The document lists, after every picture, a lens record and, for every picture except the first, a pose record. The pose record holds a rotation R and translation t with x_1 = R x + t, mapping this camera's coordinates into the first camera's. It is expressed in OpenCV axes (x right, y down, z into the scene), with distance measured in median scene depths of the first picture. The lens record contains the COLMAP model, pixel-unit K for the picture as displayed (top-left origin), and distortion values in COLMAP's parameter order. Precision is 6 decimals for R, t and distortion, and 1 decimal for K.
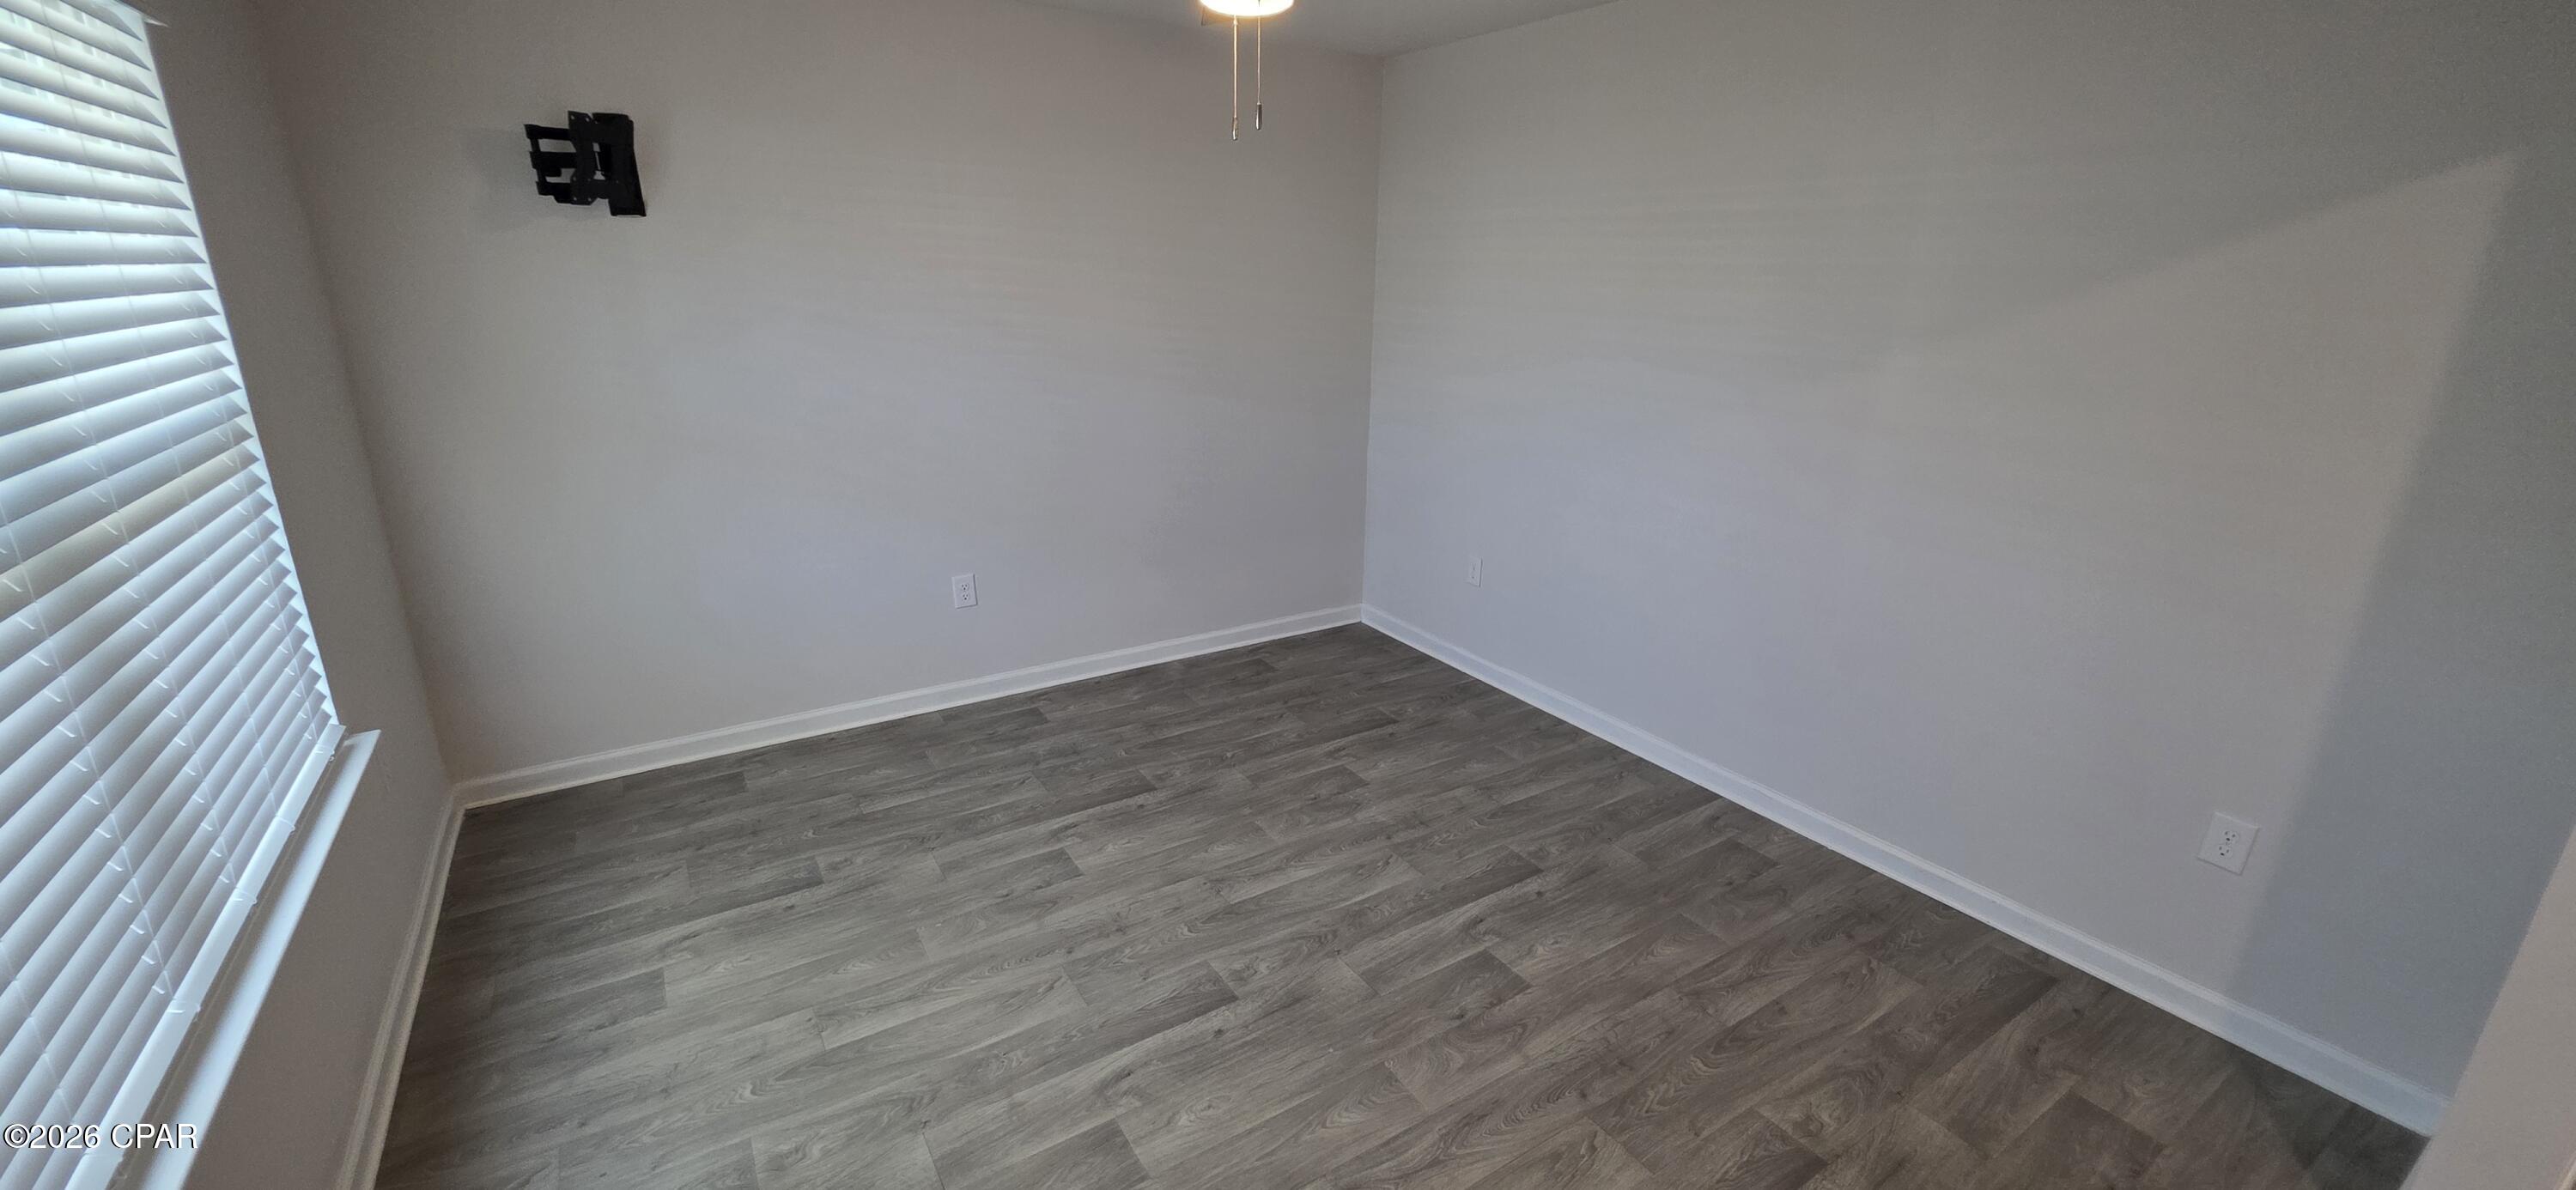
lens RADIAL K [[1055.0, 0, 1319.9], [0, 1055.0, 525.9], [0, 0, 1]] dist [0.002971, 0.000023]
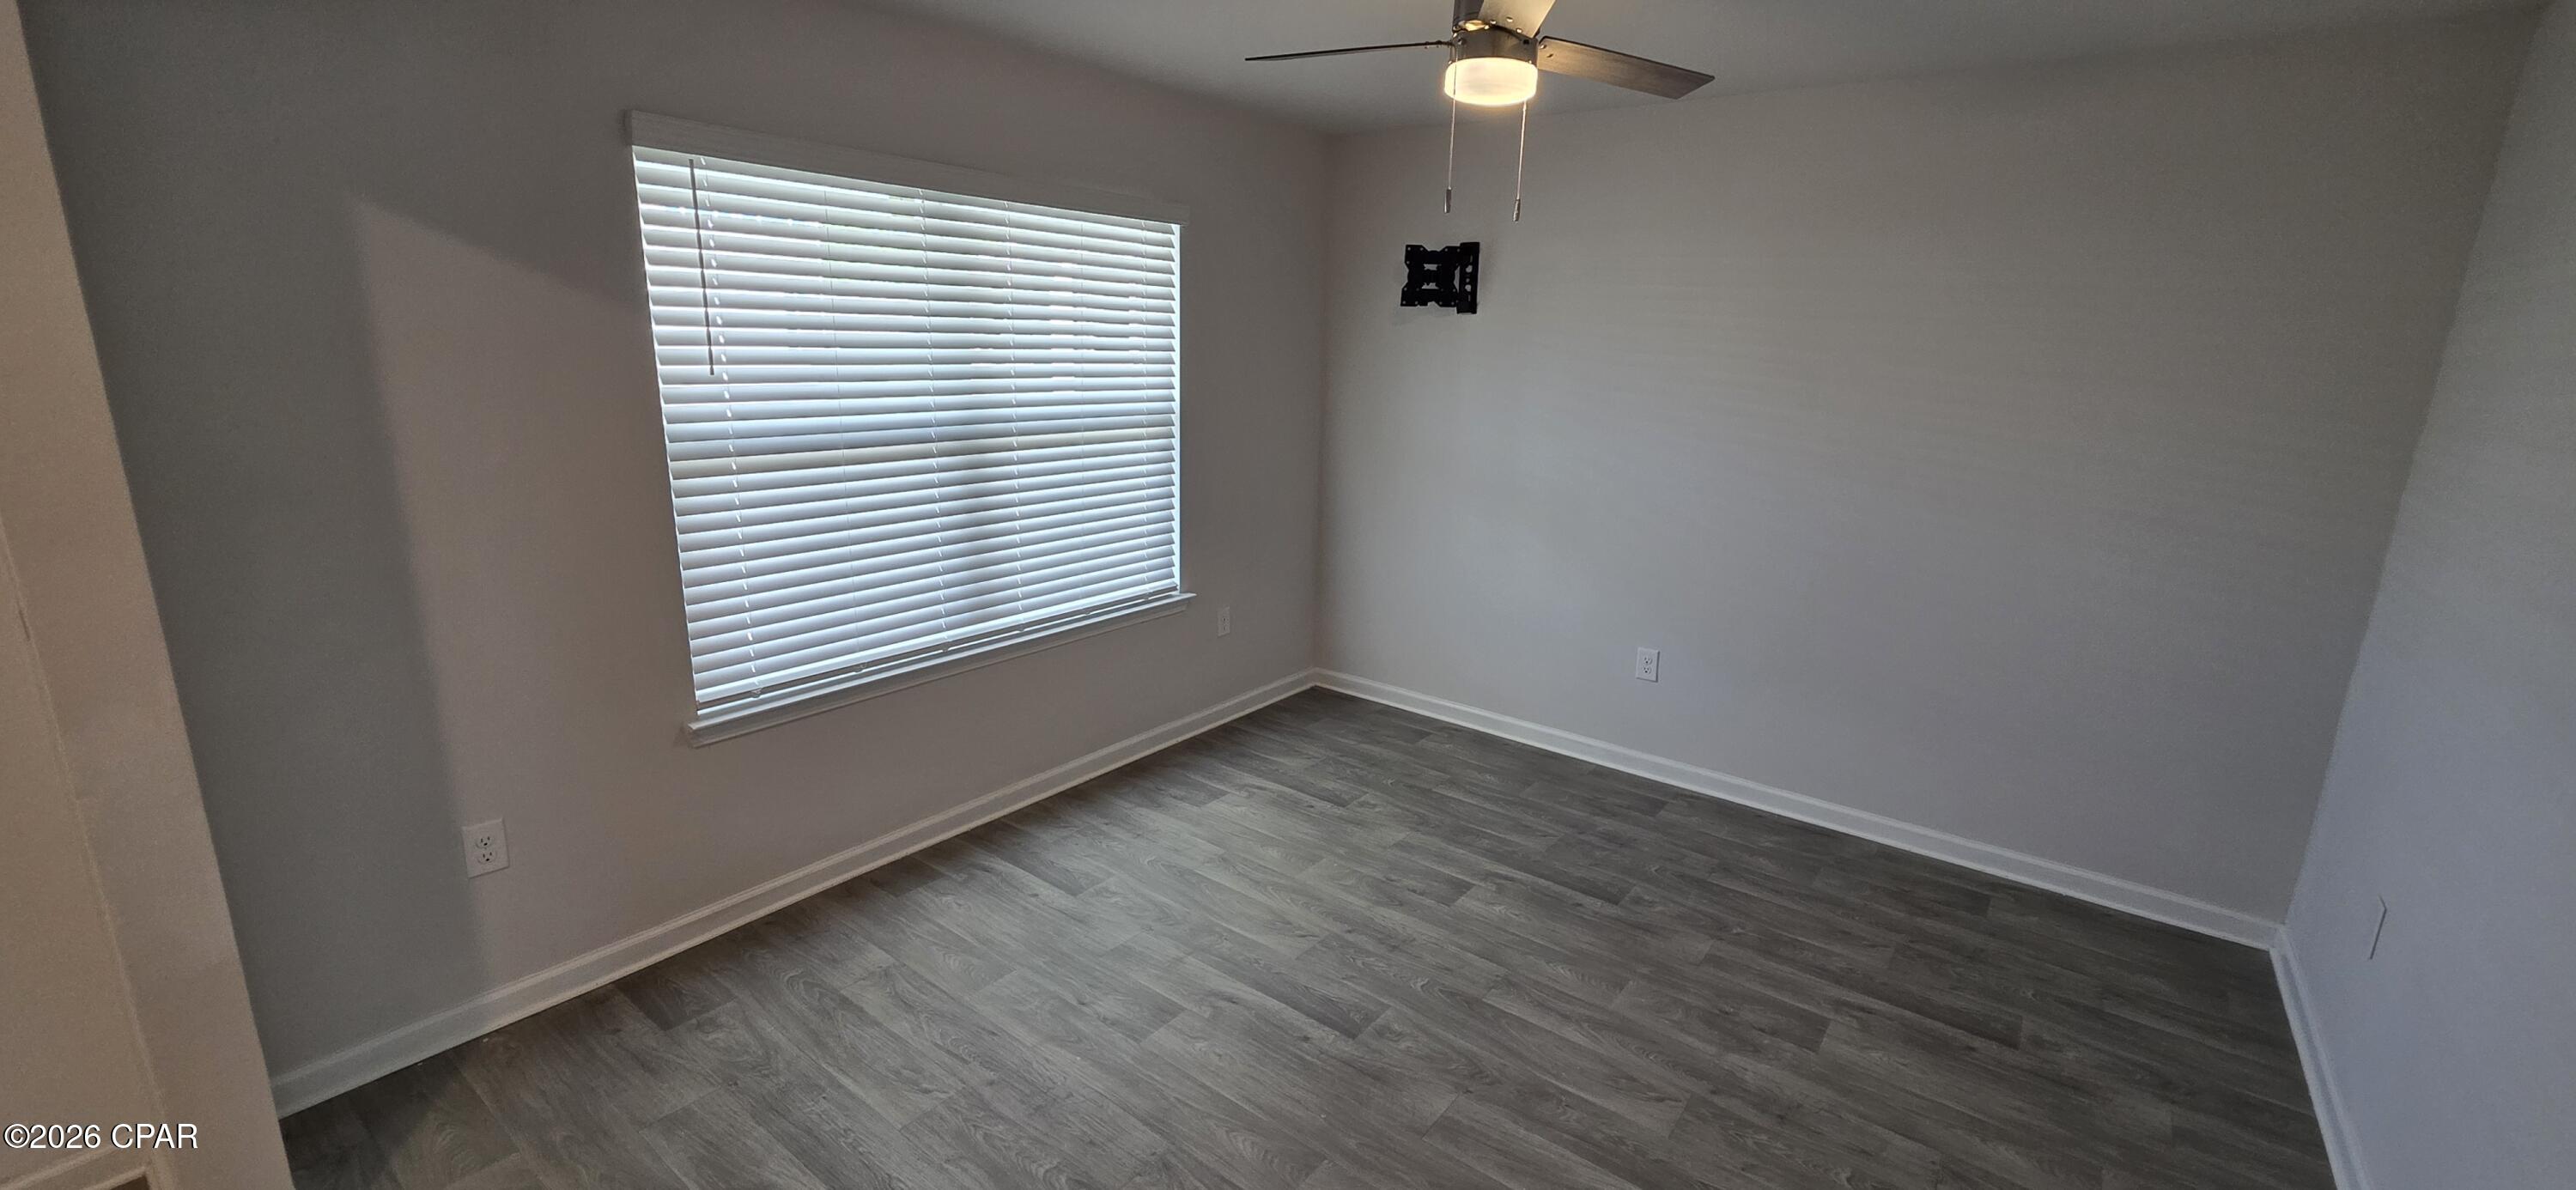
lens RADIAL K [[1028.1, 0, 1301.3], [0, 1028.1, 573.6], [0, 0, 1]] dist [0.000601, -0.000042]
pose [[0.328148, 0.208739, -0.921275, 0.481334], [-0.255030, 0.958640, 0.126366, -0.069081], [0.909548, 0.193486, 0.367811, 0.317733]]
